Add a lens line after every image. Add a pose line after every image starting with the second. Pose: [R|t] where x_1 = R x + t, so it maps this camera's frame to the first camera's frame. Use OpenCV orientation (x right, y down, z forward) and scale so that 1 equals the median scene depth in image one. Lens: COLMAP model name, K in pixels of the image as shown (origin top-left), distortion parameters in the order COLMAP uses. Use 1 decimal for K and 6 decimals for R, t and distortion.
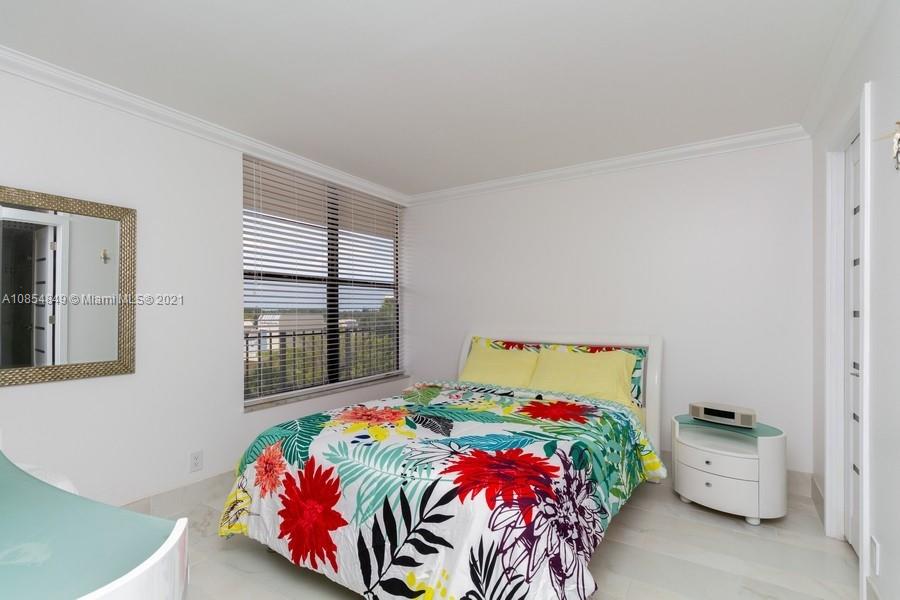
lens RADIAL K [[422.5, 0, 449.0], [0, 422.5, 313.6], [0, 0, 1]] dist [0.000808, 0.000223]
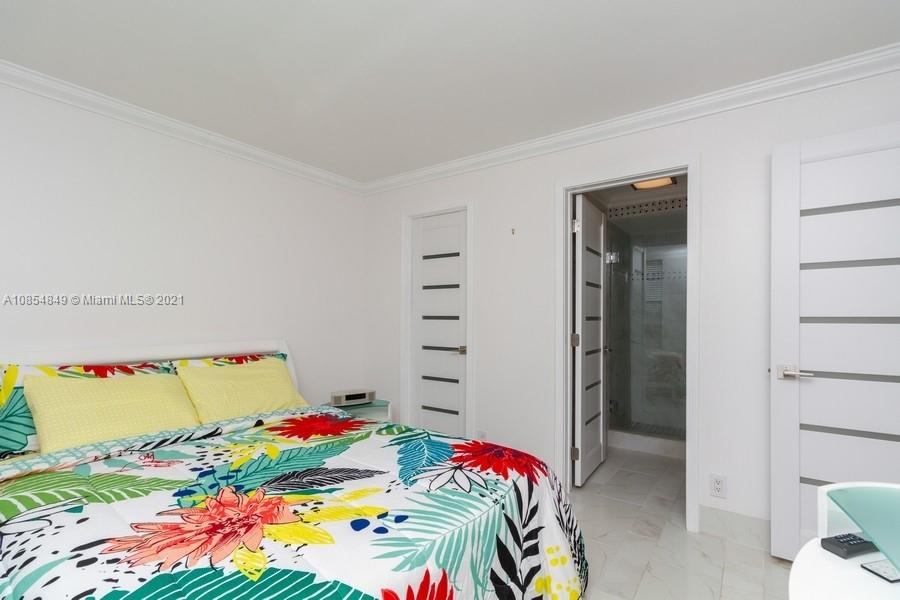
lens RADIAL K [[422.5, 0, 449.0], [0, 422.5, 313.6], [0, 0, 1]] dist [0.000808, 0.000223]
pose [[0.051611, 0.010451, 0.998613, -0.791985], [0.003215, 0.999938, -0.010631, 0.000669], [-0.998662, 0.003759, 0.051574, 0.837310]]
